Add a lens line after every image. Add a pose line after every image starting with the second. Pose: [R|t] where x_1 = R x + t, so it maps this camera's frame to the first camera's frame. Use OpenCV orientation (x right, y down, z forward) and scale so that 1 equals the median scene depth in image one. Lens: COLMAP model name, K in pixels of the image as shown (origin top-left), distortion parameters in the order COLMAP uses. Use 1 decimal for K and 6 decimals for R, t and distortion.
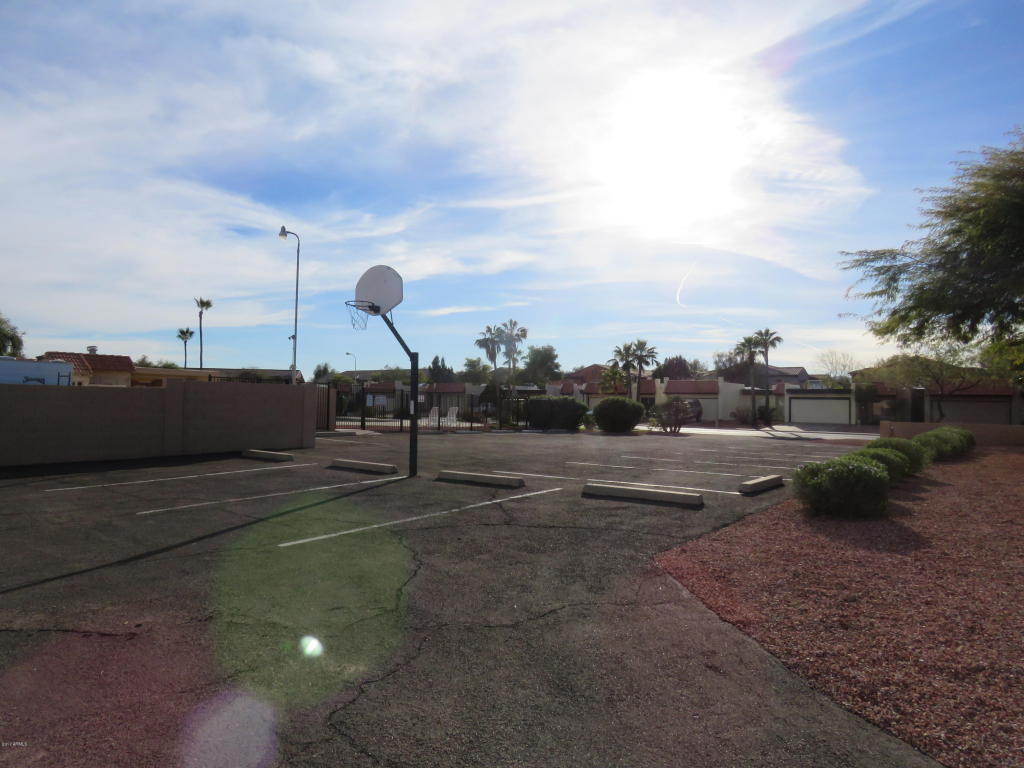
lens RADIAL K [[653.2, 0, 512.0], [0, 653.2, 384.0], [0, 0, 1]] dist [-0.024063, 0.000433]
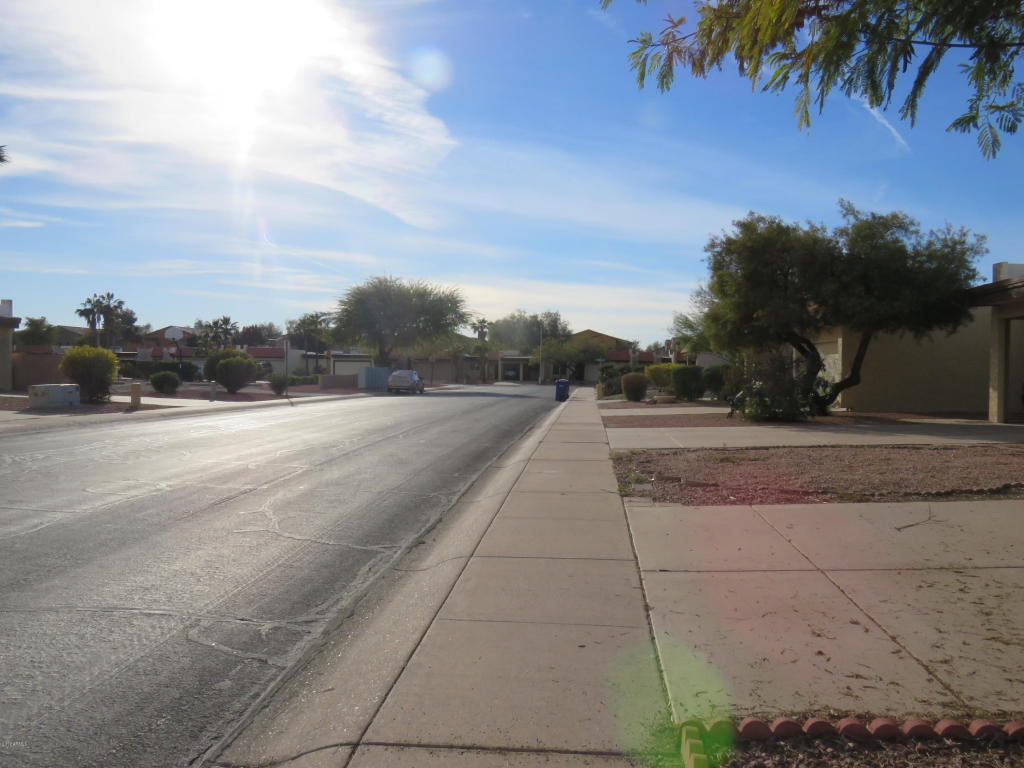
lens RADIAL K [[852.9, 0, 512.0], [0, 852.9, 384.0], [0, 0, 1]] dist [-0.000684, -0.000844]
pose [[0.855505, -0.013872, 0.517609, -0.056179], [-0.013159, 0.998736, 0.048515, -0.006146], [-0.517627, -0.048316, 0.854241, -0.216853]]
